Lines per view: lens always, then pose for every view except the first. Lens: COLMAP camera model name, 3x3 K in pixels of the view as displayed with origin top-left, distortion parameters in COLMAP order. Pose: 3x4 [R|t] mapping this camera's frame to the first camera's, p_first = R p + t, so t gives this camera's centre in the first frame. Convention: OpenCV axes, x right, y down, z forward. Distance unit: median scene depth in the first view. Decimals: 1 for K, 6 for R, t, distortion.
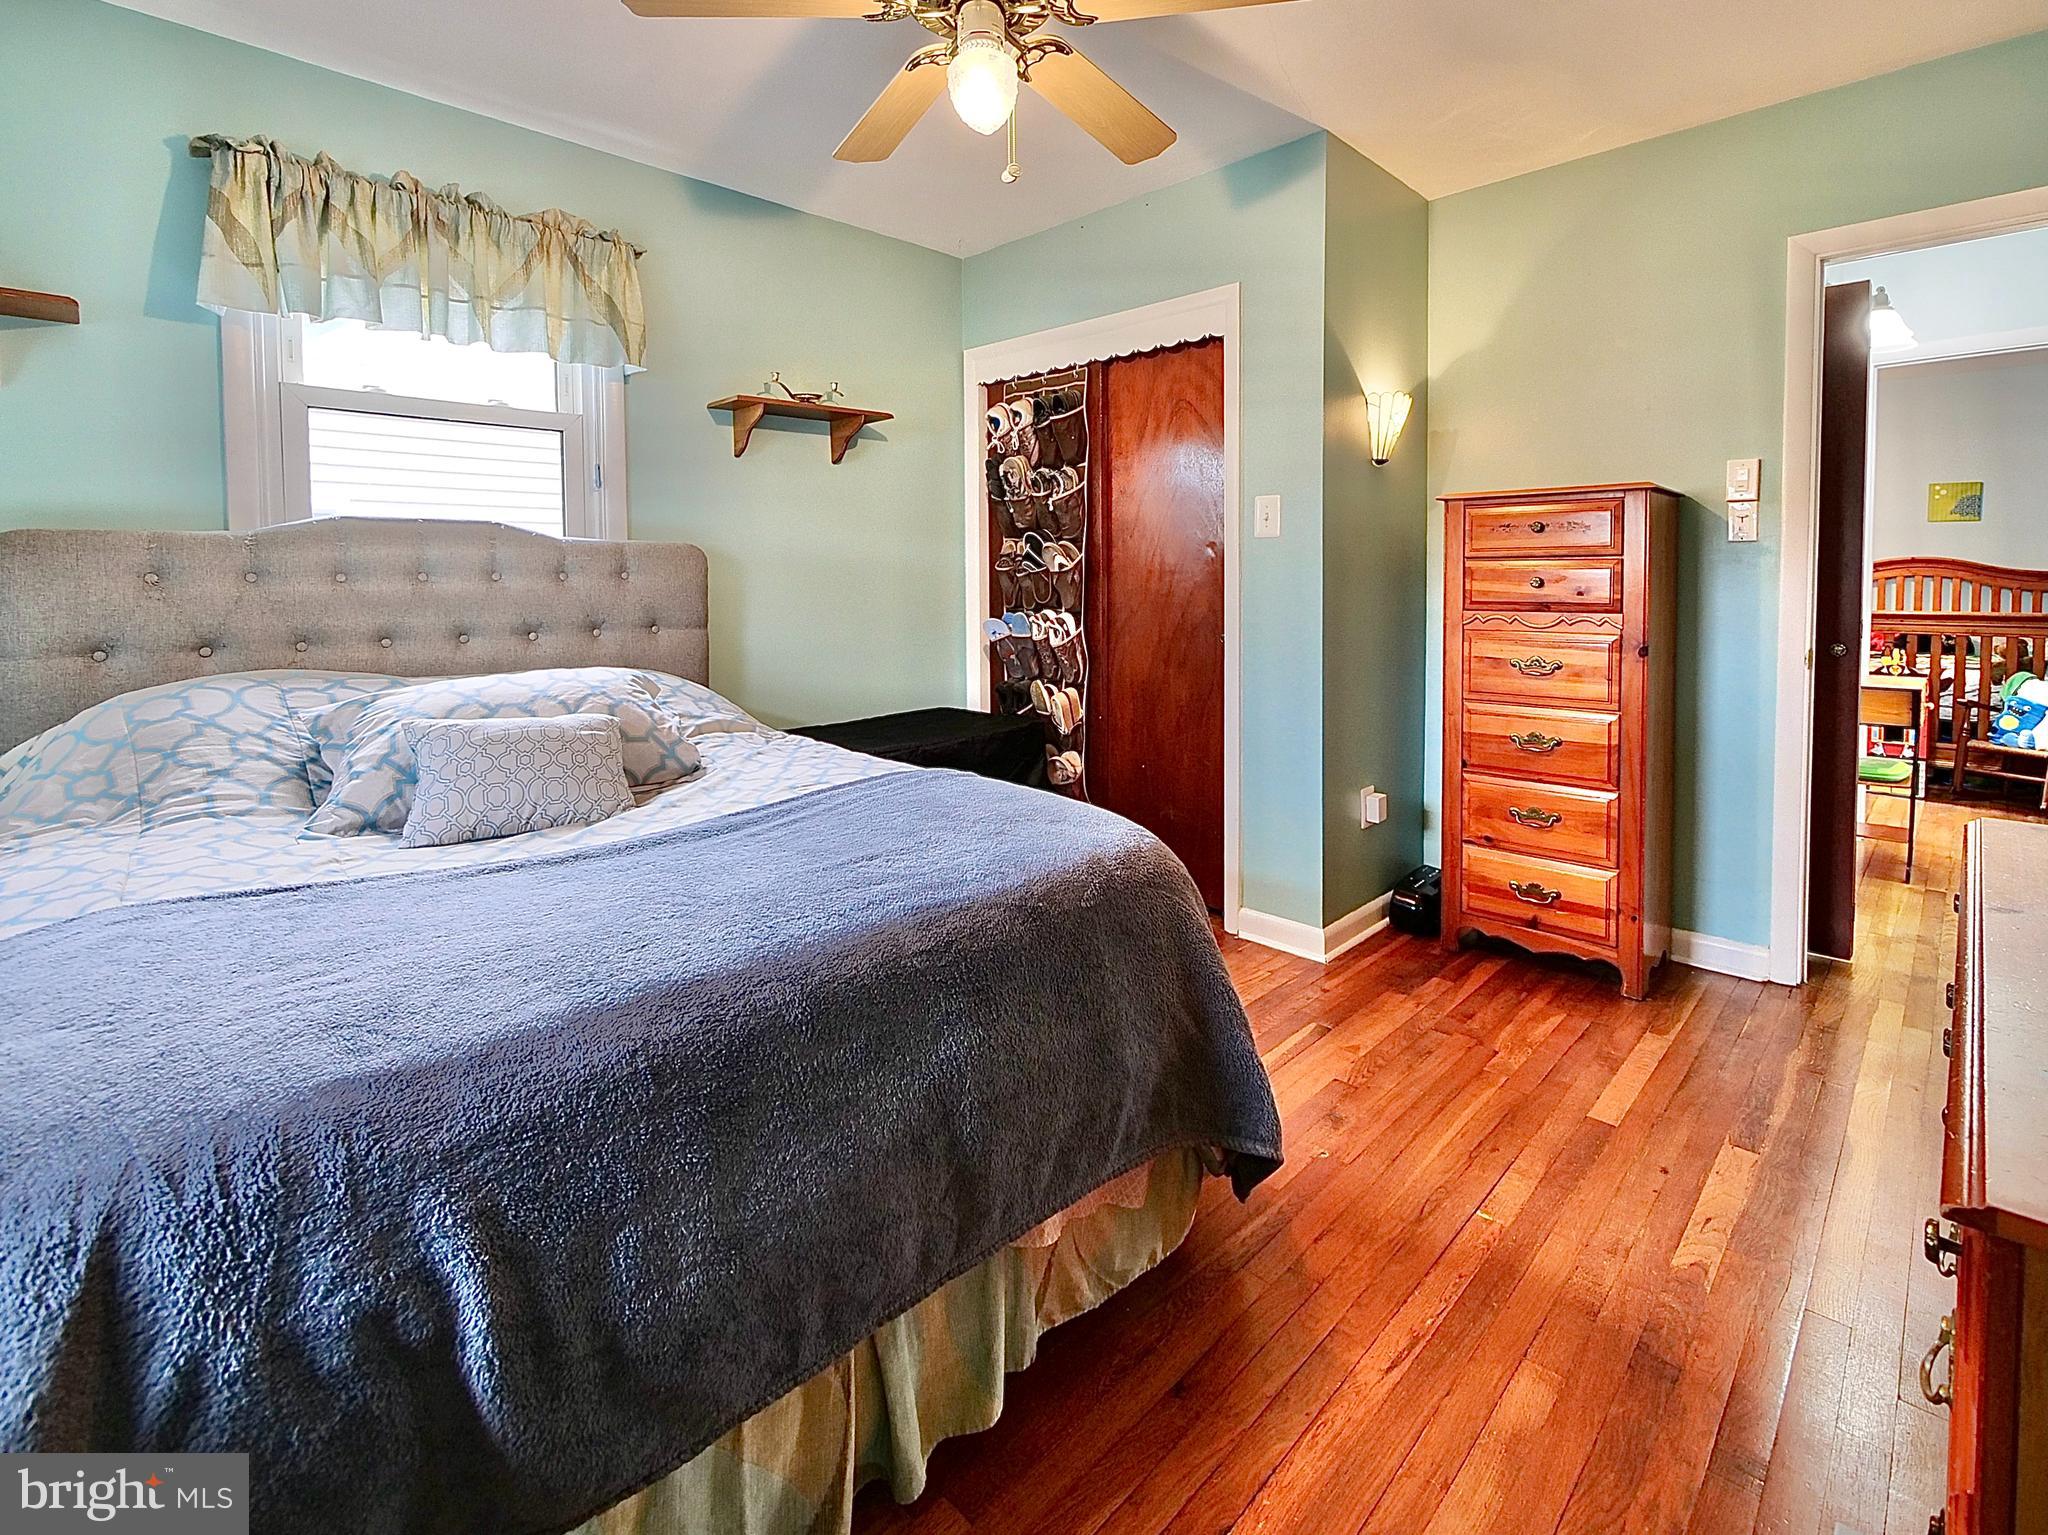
lens RADIAL K [[937.3, 0, 1070.1], [0, 937.3, 748.8], [0, 0, 1]] dist [0.000820, -0.000045]
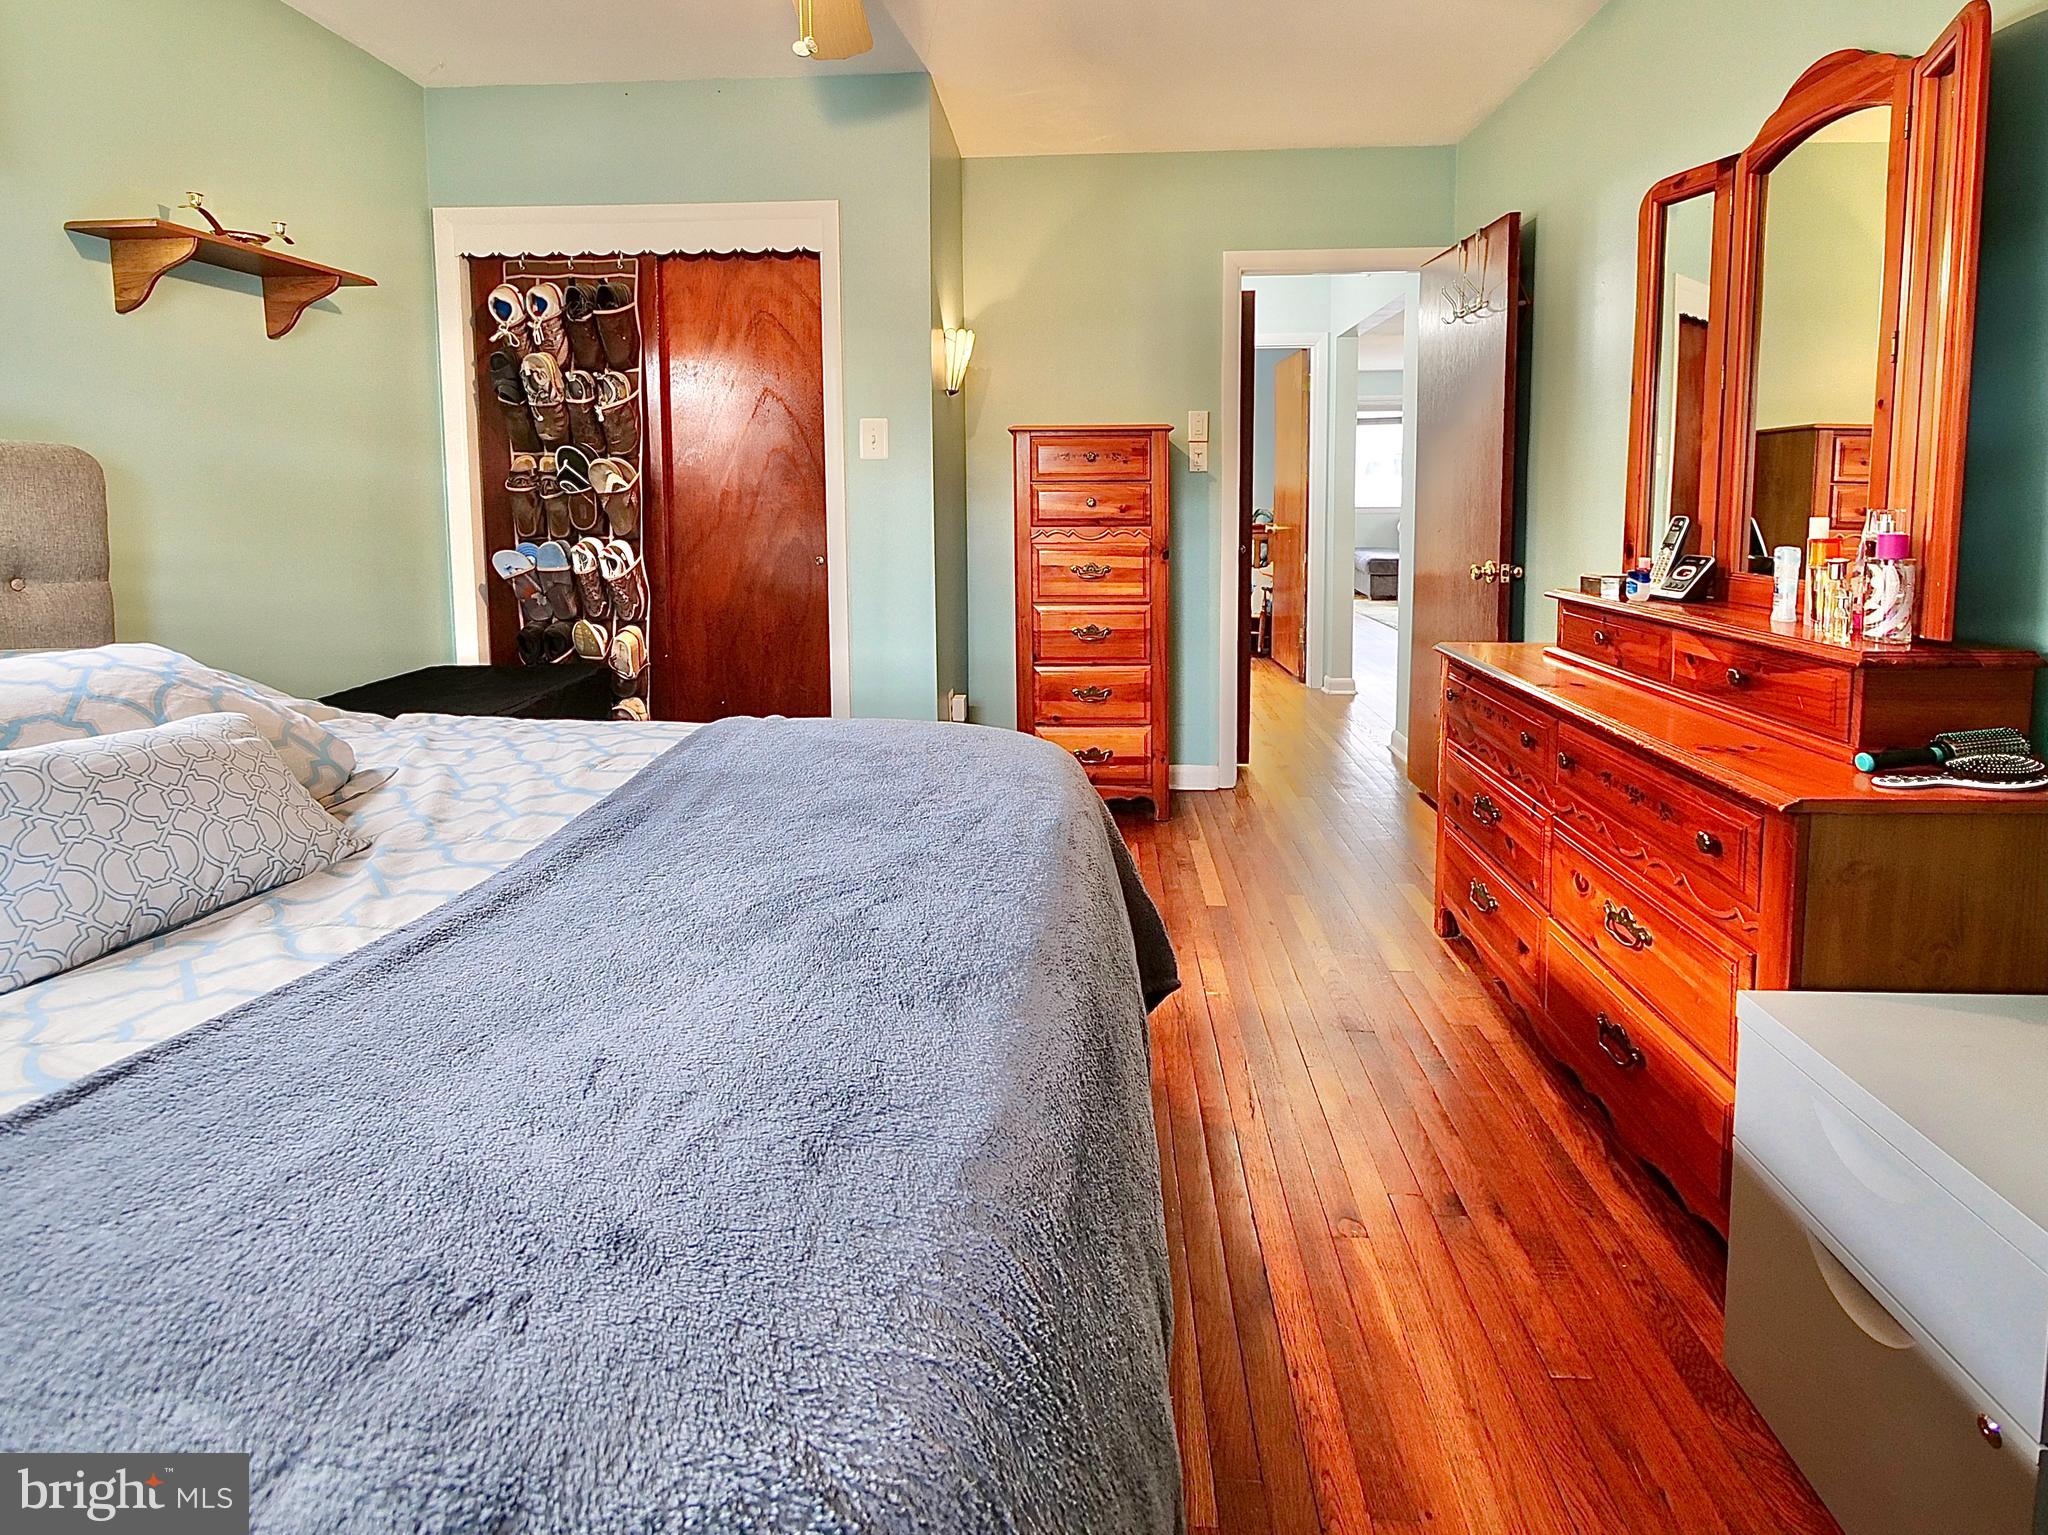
lens RADIAL K [[925.5, 0, 1023.7], [0, 925.5, 701.7], [0, 0, 1]] dist [-0.000206, -0.000117]
pose [[0.760855, -0.139318, 0.633790, -0.298744], [0.120044, 0.990043, 0.073518, -0.015355], [-0.637722, 0.020146, 0.770003, 0.104153]]
